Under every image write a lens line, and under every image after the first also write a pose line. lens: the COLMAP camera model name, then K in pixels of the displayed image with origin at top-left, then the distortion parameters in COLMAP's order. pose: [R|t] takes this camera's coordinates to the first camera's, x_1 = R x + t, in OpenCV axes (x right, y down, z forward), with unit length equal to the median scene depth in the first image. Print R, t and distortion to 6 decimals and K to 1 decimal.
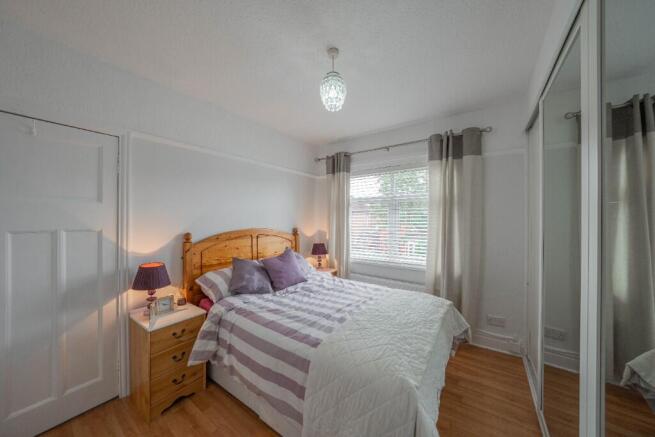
lens RADIAL K [[224.2, 0, 327.2], [0, 224.2, 215.9], [0, 0, 1]] dist [-0.026883, 0.004515]
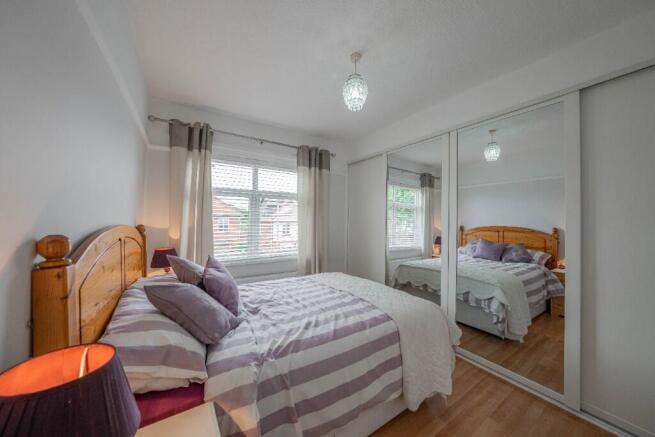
lens RADIAL K [[224.2, 0, 327.2], [0, 224.2, 215.9], [0, 0, 1]] dist [-0.026883, 0.004515]
pose [[0.369806, 0.021543, 0.928859, -0.684617], [-0.018204, 0.999707, -0.015939, 0.043116], [-0.928931, -0.011015, 0.370089, 0.483317]]
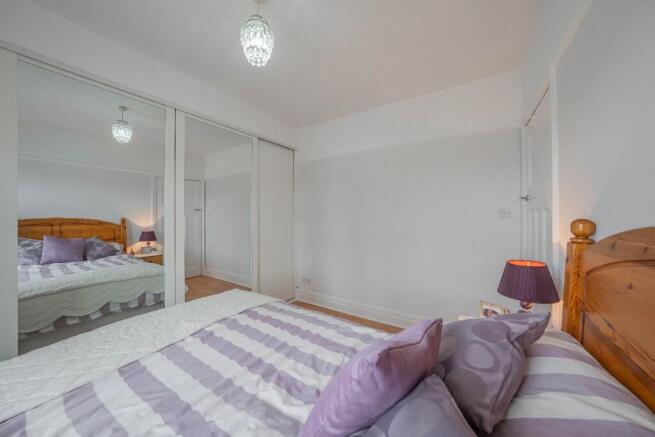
lens RADIAL K [[224.2, 0, 327.2], [0, 224.2, 215.9], [0, 0, 1]] dist [-0.026883, 0.004515]
pose [[-0.999478, -0.000455, -0.032297, -0.146315], [-0.000241, 0.999978, -0.006613, 0.066317], [0.032299, -0.006602, -0.999456, 1.215963]]
